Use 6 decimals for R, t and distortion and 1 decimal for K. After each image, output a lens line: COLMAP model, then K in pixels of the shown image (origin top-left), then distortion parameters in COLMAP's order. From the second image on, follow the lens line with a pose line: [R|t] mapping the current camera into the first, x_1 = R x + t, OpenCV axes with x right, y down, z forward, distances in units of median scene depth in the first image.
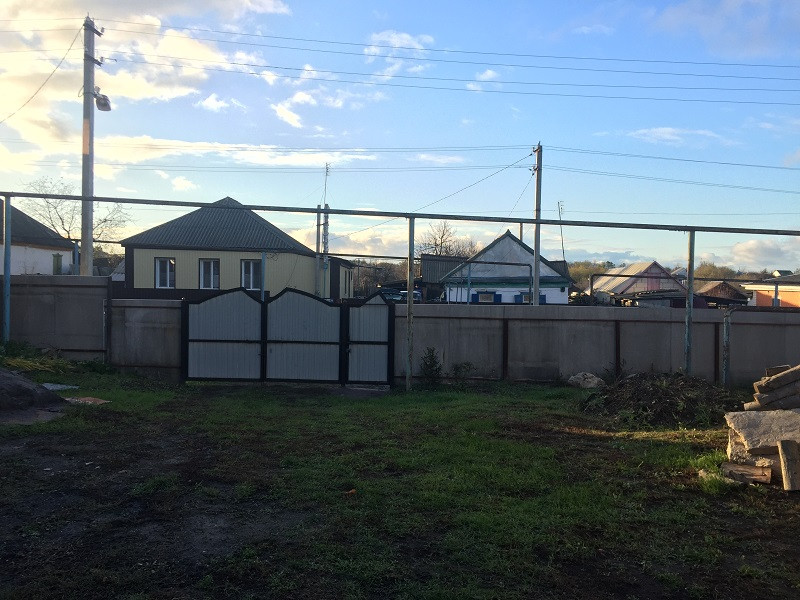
lens RADIAL K [[618.3, 0, 400.0], [0, 618.3, 300.0], [0, 0, 1]] dist [0.068926, 0.000164]
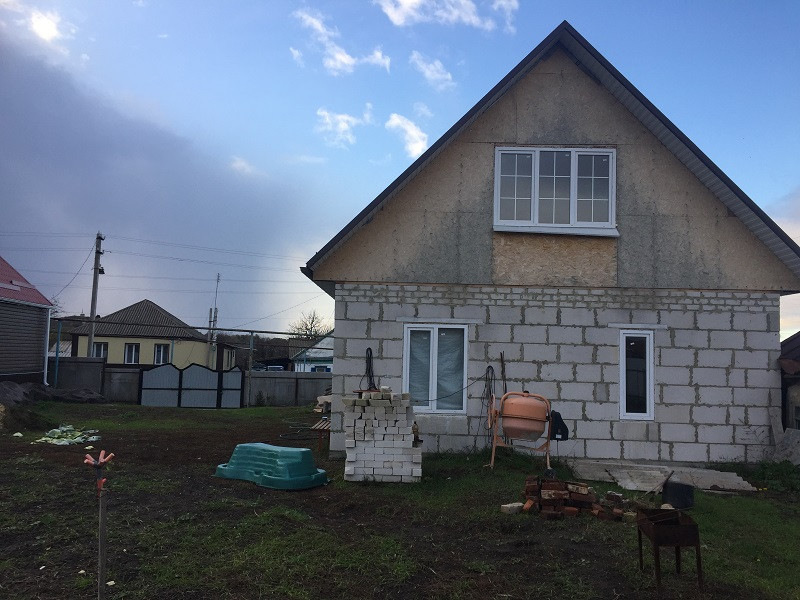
lens RADIAL K [[618.3, 0, 400.0], [0, 618.3, 300.0], [0, 0, 1]] dist [0.068926, 0.000164]
pose [[0.986235, 0.024854, 0.163469, 0.160178], [-0.004931, 0.992620, -0.121166, 0.019613], [-0.165274, 0.118692, 0.979079, -1.216568]]
